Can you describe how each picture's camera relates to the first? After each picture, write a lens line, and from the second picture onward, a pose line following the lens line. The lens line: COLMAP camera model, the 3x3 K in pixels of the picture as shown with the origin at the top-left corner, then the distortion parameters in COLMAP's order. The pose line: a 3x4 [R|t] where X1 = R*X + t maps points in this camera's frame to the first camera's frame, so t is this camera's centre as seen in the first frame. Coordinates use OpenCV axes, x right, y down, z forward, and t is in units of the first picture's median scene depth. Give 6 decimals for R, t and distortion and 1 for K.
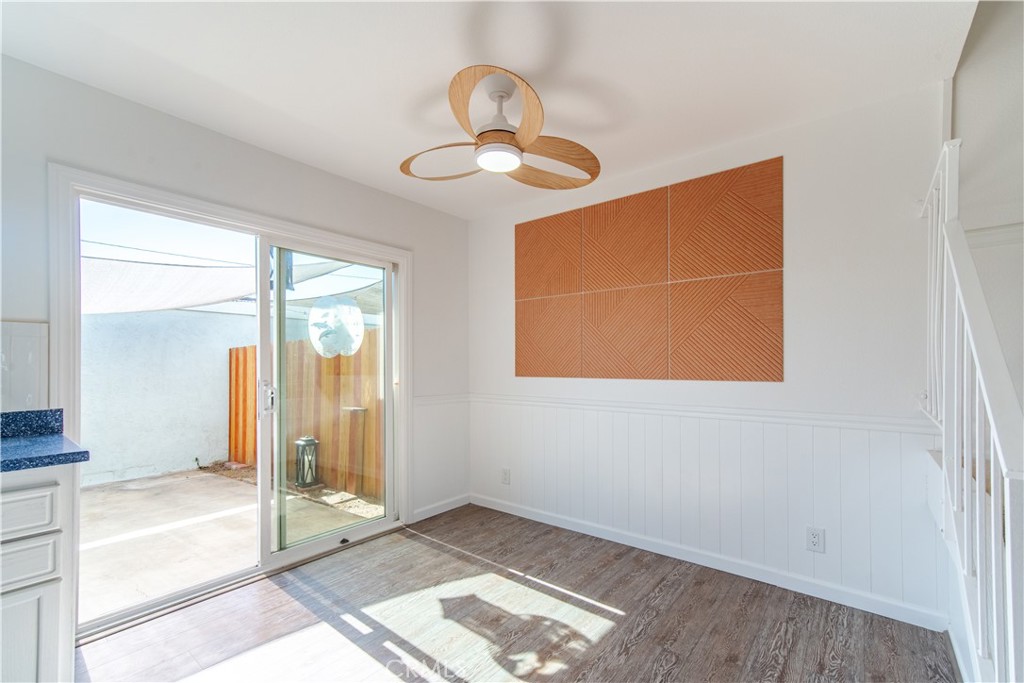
lens RADIAL K [[436.3, 0, 509.3], [0, 436.3, 361.9], [0, 0, 1]] dist [0.011916, 0.000351]
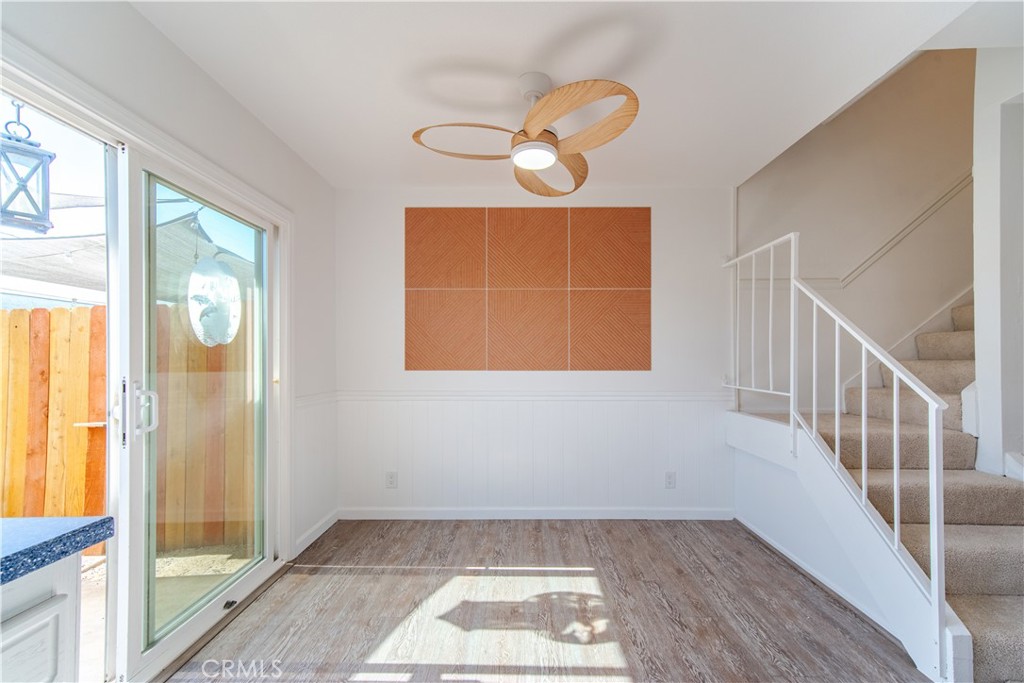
lens RADIAL K [[439.8, 0, 512.9], [0, 439.8, 355.4], [0, 0, 1]] dist [0.009534, 0.000789]
pose [[0.782773, 0.006877, 0.622270, -0.507362], [-0.005644, 0.999976, -0.003952, 0.005035], [-0.622282, -0.000419, 0.782793, 0.161362]]
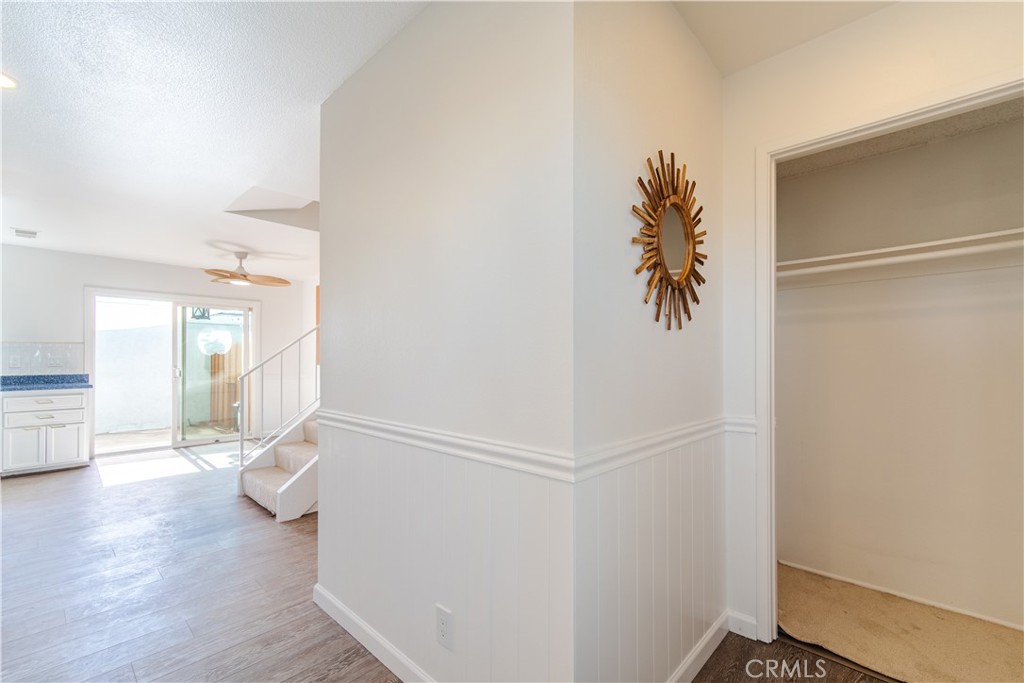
lens RADIAL K [[439.8, 0, 512.9], [0, 439.8, 355.4], [0, 0, 1]] dist [0.009534, 0.000789]
pose [[0.997242, 0.005028, -0.074043, 1.326695], [-0.005045, 0.999987, -0.000041, -0.017782], [0.074042, 0.000415, 0.997255, -1.135065]]
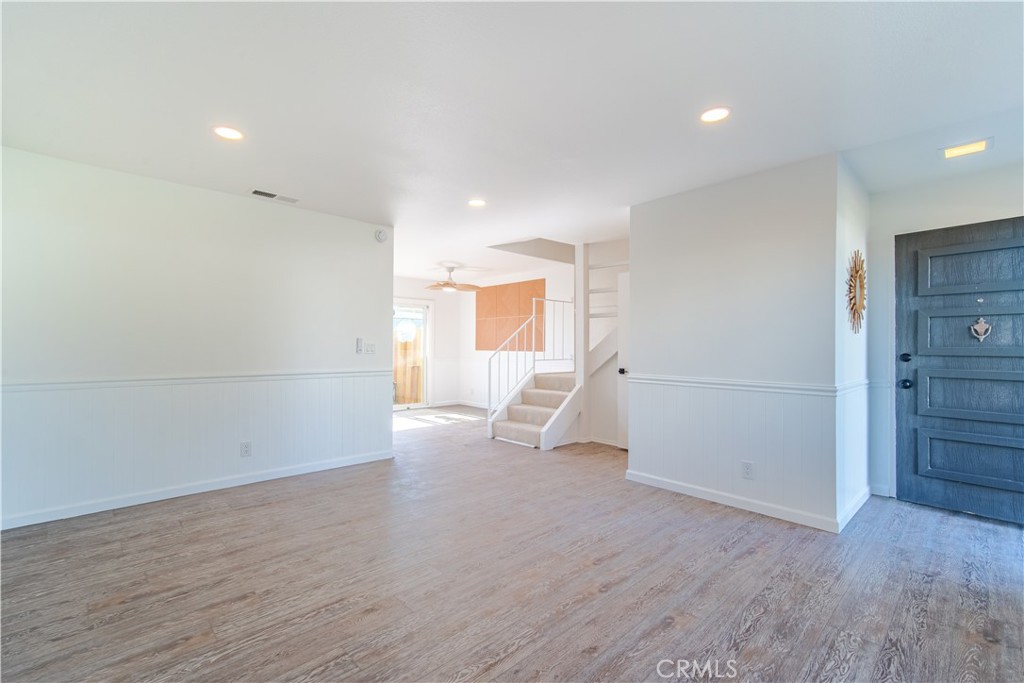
lens RADIAL K [[450.1, 0, 512.0], [0, 450.1, 341.5], [0, 0, 1]] dist [-0.003387, -0.000218]
pose [[0.990557, 0.004607, -0.137024, 0.726312], [-0.004512, 0.999989, 0.001007, -0.024719], [0.137028, -0.000379, 0.990567, -1.897566]]
